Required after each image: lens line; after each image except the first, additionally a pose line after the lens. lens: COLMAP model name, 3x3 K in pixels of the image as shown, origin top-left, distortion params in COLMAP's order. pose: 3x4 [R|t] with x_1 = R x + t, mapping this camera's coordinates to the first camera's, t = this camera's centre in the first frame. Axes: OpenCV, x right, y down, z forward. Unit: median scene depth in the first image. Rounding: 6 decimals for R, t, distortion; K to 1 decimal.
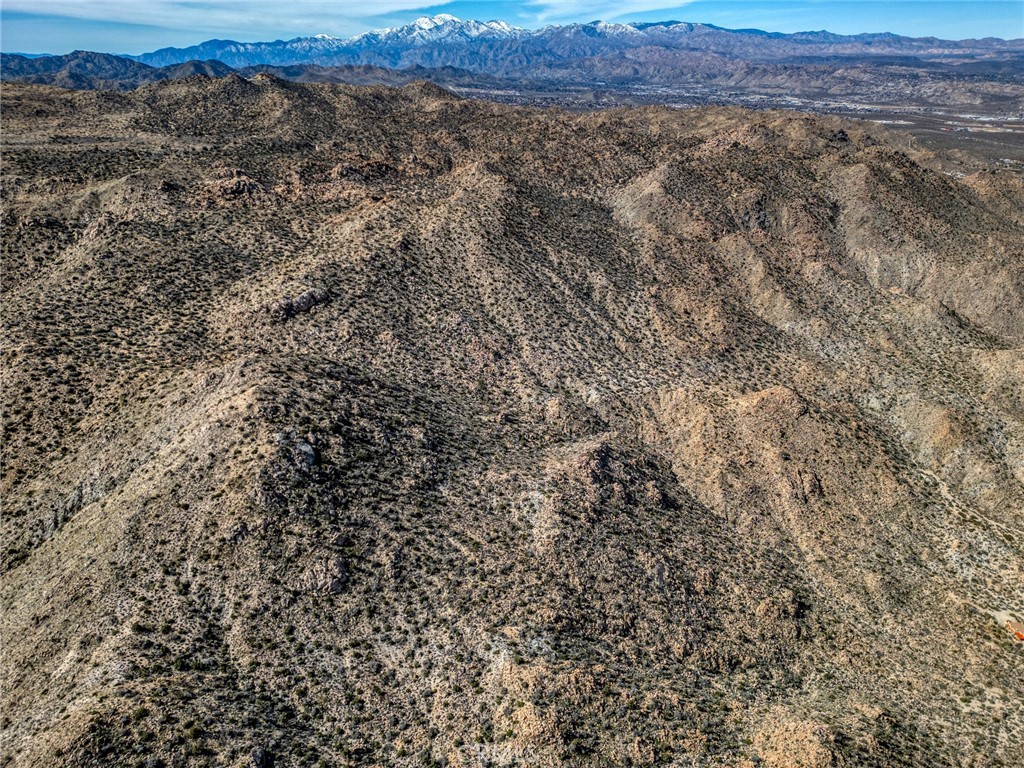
lens RADIAL K [[706.3, 0, 514.7], [0, 706.3, 383.4], [0, 0, 1]] dist [0.083906, -0.074141]
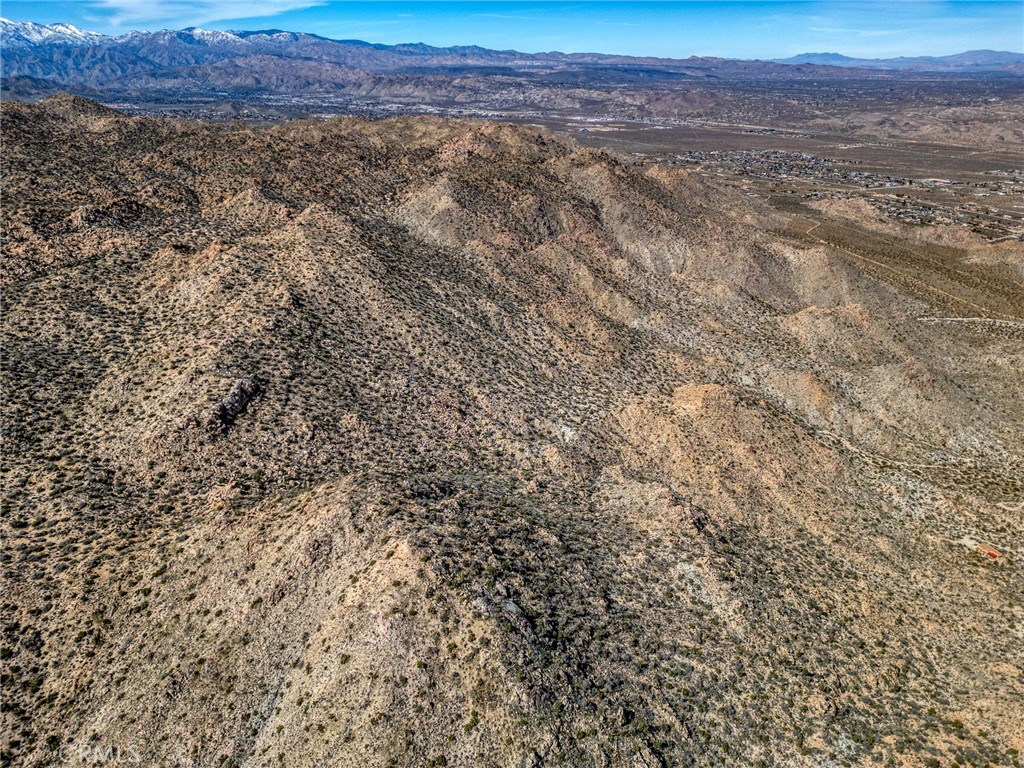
lens RADIAL K [[706.3, 0, 514.7], [0, 706.3, 383.4], [0, 0, 1]] dist [0.083906, -0.074141]
pose [[0.881883, -0.198614, 0.427592, -0.323567], [0.203376, 0.978473, 0.035043, -0.090364], [-0.425348, 0.056058, 0.903292, 0.195203]]
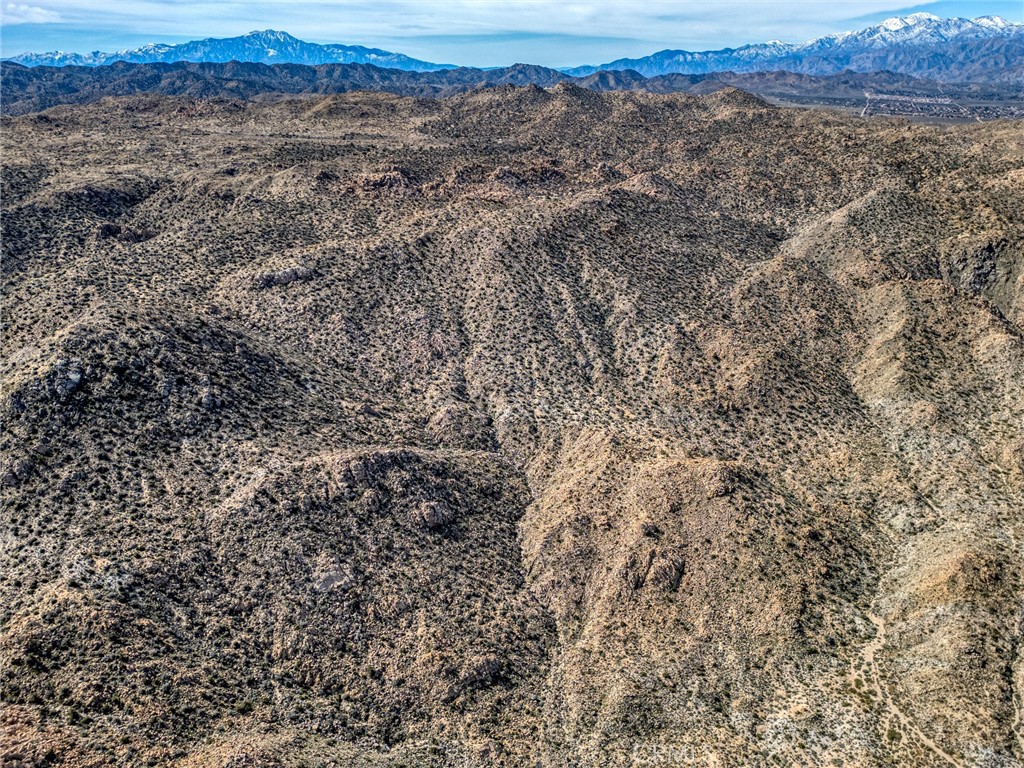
lens RADIAL K [[706.3, 0, 514.7], [0, 706.3, 383.4], [0, 0, 1]] dist [0.083906, -0.074141]
pose [[0.847474, 0.210064, -0.487505, 0.578306], [-0.214065, 0.975626, 0.048265, -0.072904], [0.485761, 0.063455, 0.871785, 0.155814]]
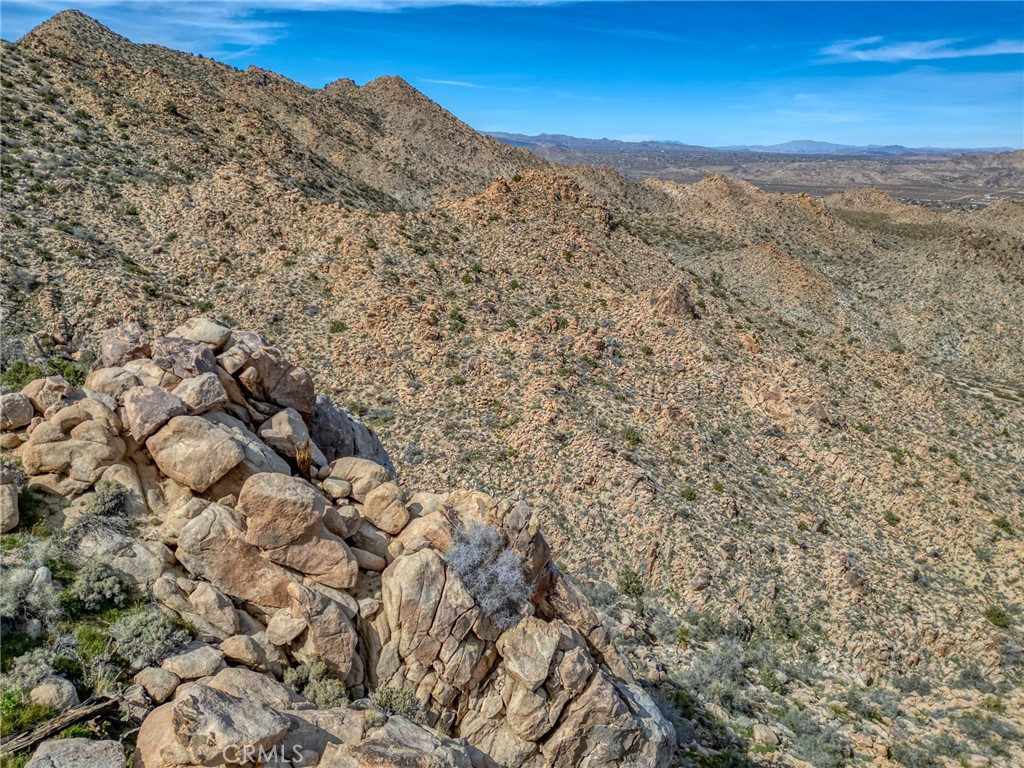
lens RADIAL K [[706.3, 0, 514.7], [0, 706.3, 383.4], [0, 0, 1]] dist [0.083906, -0.074141]
pose [[0.785702, -0.169023, 0.595066, 0.153683], [0.253952, 0.965283, -0.061128, 0.119673], [-0.564076, 0.199146, 0.801348, 0.770706]]
